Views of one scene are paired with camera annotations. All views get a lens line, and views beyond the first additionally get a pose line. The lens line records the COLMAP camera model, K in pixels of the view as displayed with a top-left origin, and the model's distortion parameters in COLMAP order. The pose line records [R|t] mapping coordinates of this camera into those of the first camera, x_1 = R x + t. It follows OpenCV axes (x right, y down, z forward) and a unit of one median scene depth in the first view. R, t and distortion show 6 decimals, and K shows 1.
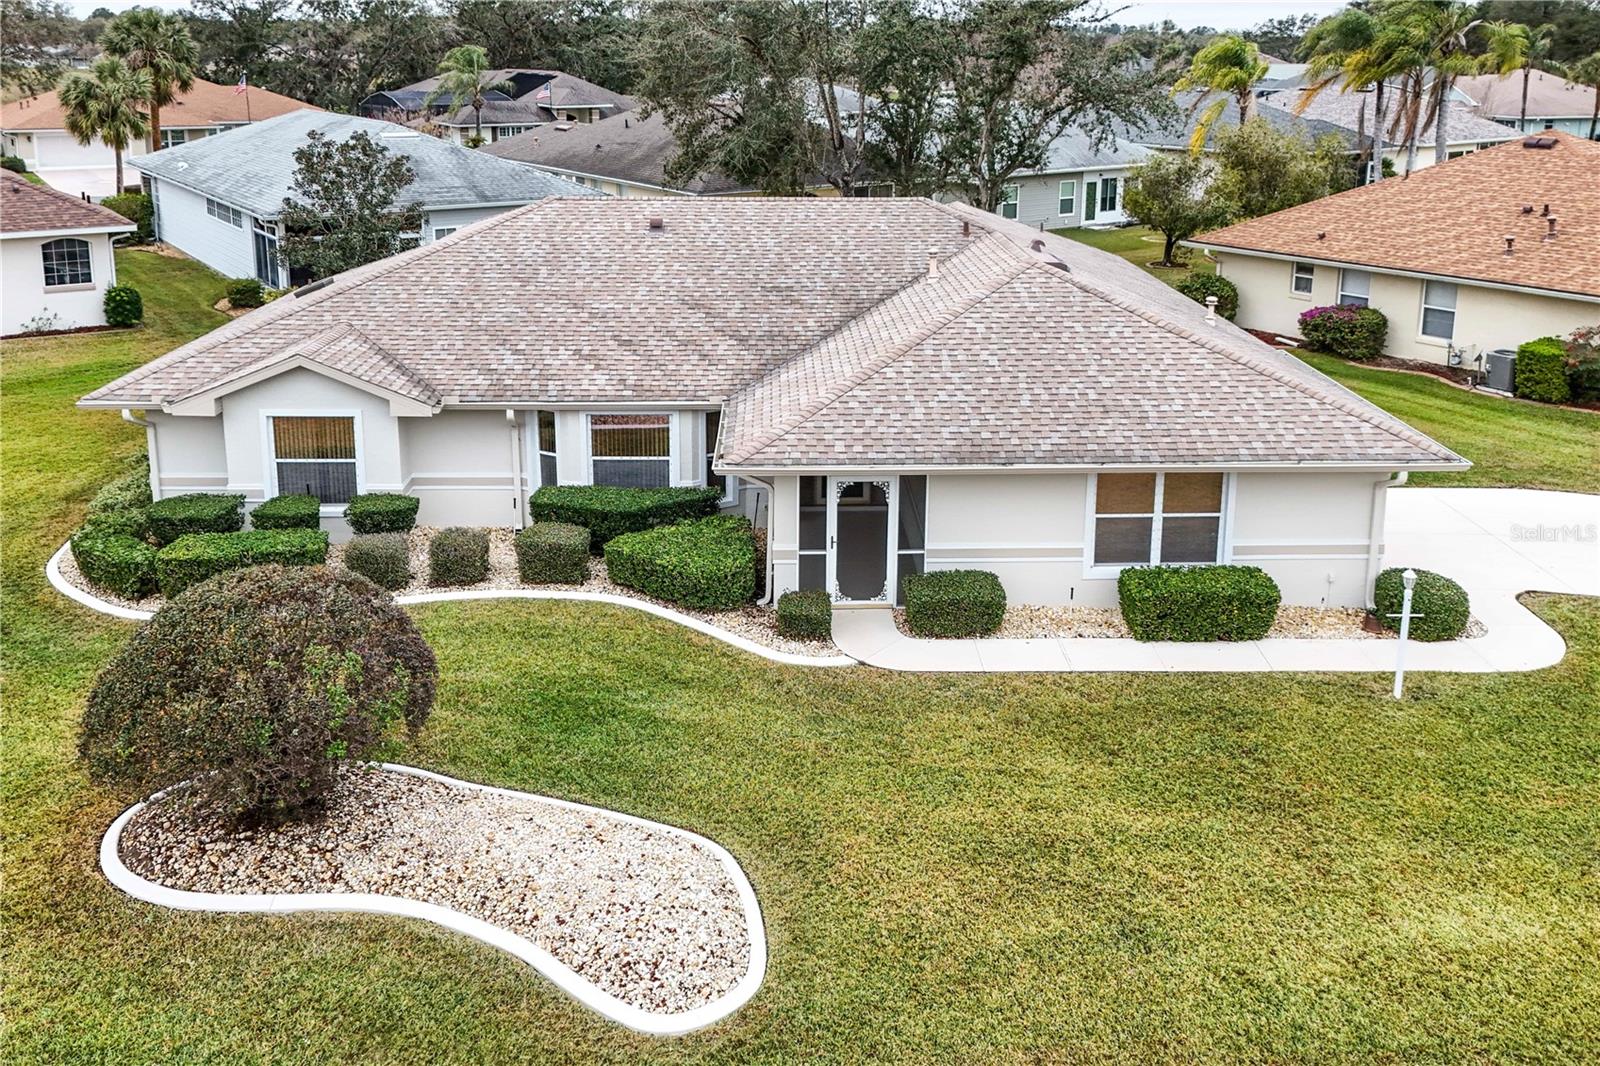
lens RADIAL K [[1148.7, 0, 800.0], [0, 1148.7, 533.0], [0, 0, 1]] dist [0.090972, -0.096739]
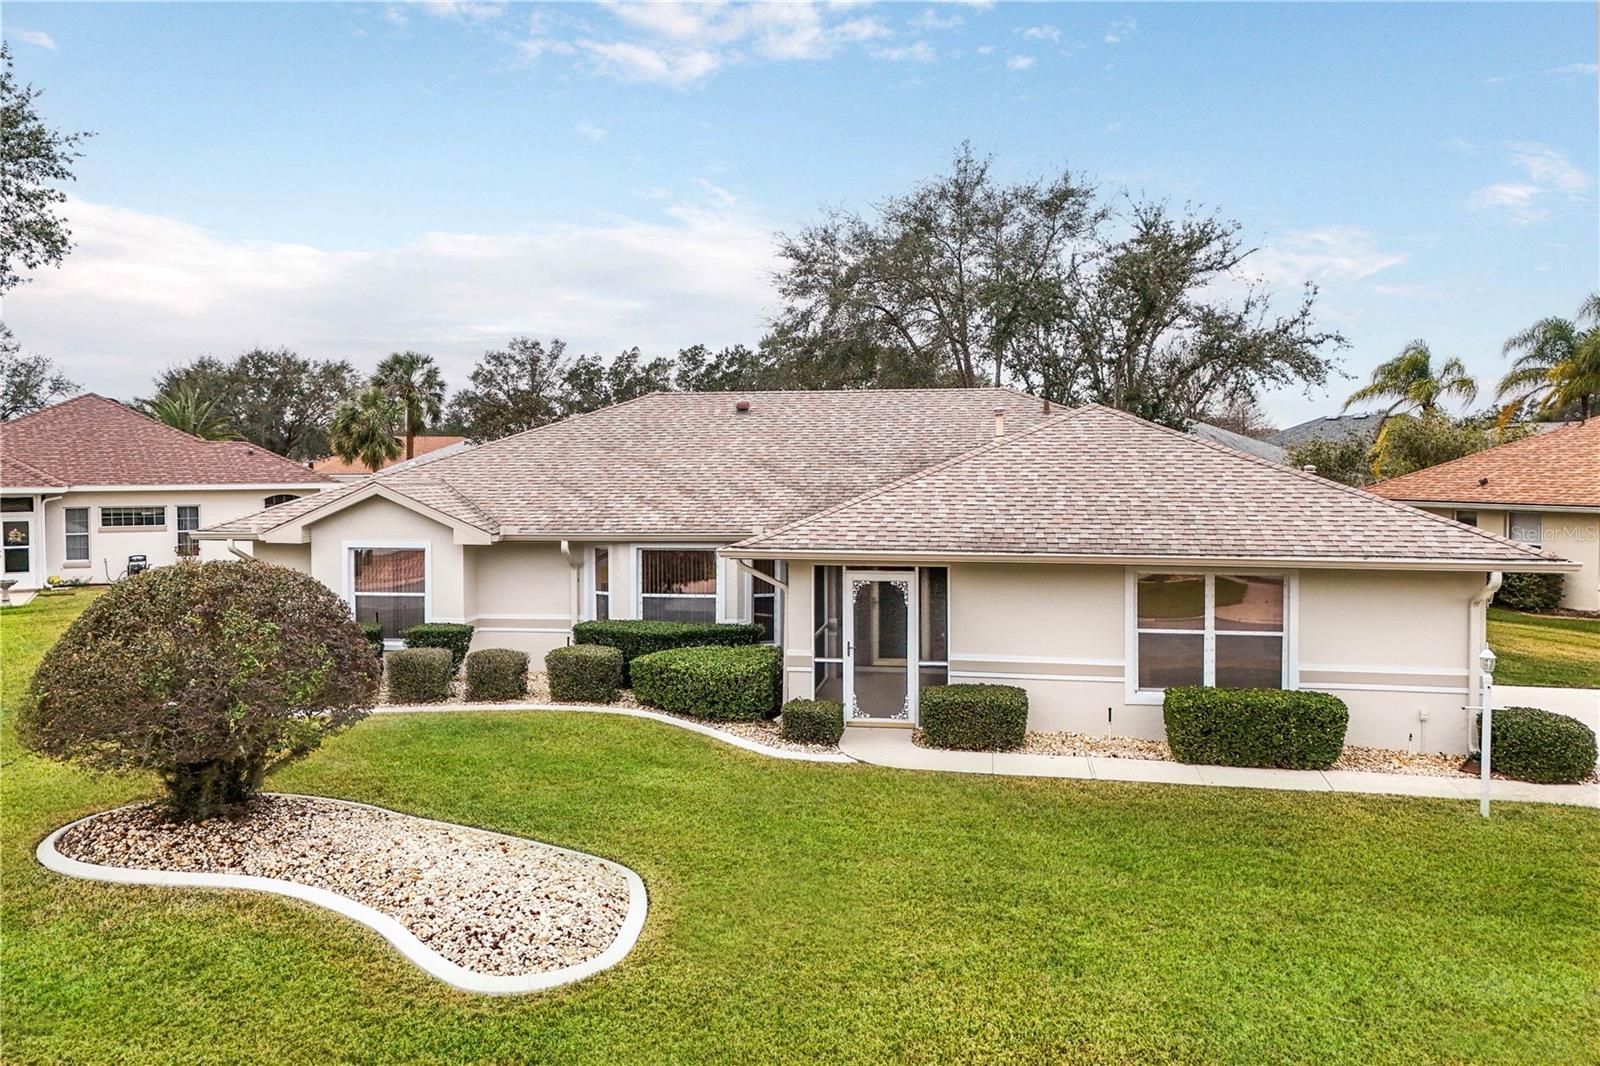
lens RADIAL K [[1143.2, 0, 719.7], [0, 1143.2, 571.8], [0, 0, 1]] dist [0.052804, -0.007246]
pose [[0.985131, 0.036952, -0.167782, 0.082740], [-0.063766, 0.985480, -0.157364, 0.104588], [0.159531, 0.165723, 0.973183, 0.056324]]
